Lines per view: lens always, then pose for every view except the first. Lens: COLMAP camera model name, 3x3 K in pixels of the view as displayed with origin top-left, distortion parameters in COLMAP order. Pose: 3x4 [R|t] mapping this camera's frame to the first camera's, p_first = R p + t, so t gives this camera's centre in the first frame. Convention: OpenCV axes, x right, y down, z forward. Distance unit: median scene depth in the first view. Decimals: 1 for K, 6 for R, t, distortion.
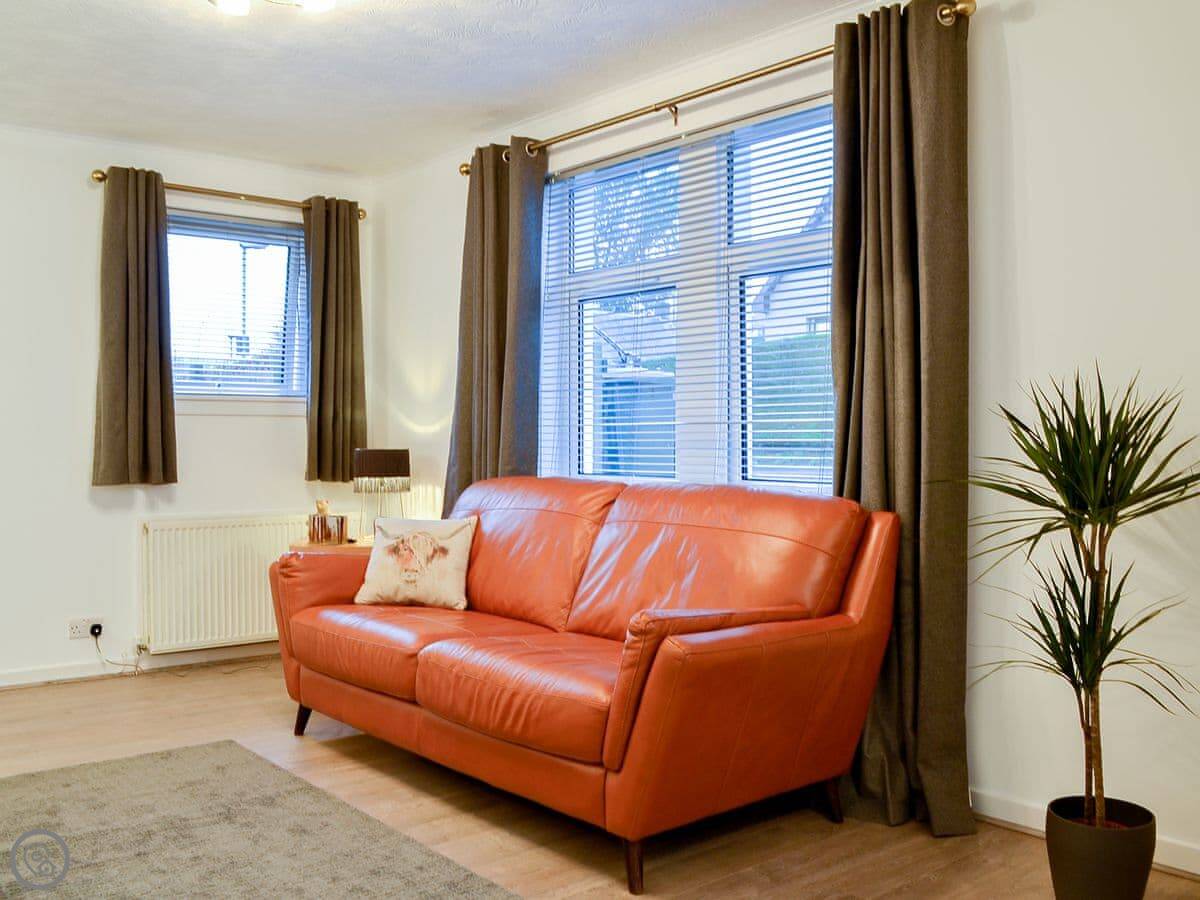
lens RADIAL K [[1104.2, 0, 600.0], [0, 1104.2, 450.0], [0, 0, 1]] dist [-0.079089, 0.008824]
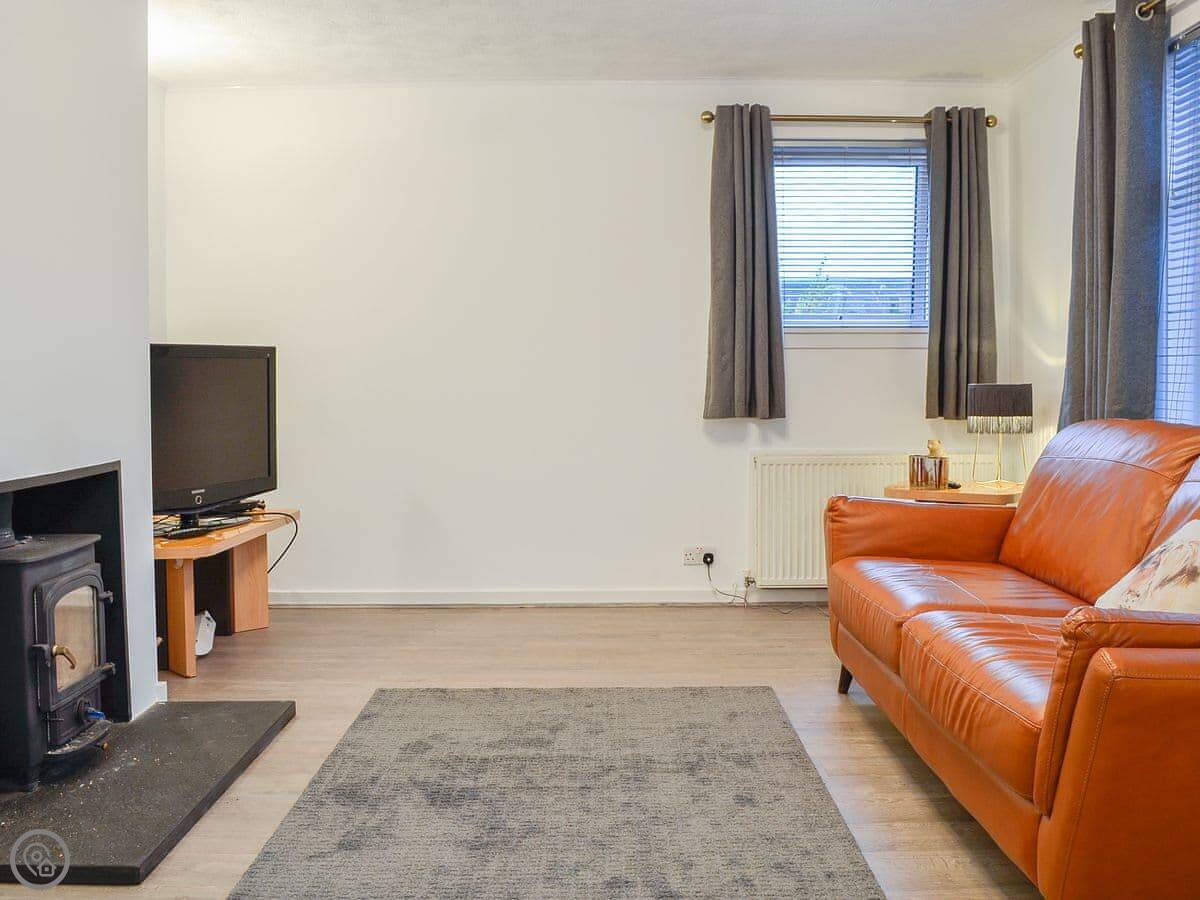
lens RADIAL K [[1116.3, 0, 602.3], [0, 1116.3, 392.2], [0, 0, 1]] dist [-0.054569, -0.001410]
pose [[0.770298, 0.008504, -0.637628, 0.139475], [-0.003936, 0.999955, 0.008581, -0.000946], [0.637672, -0.004100, 0.770297, 0.125925]]
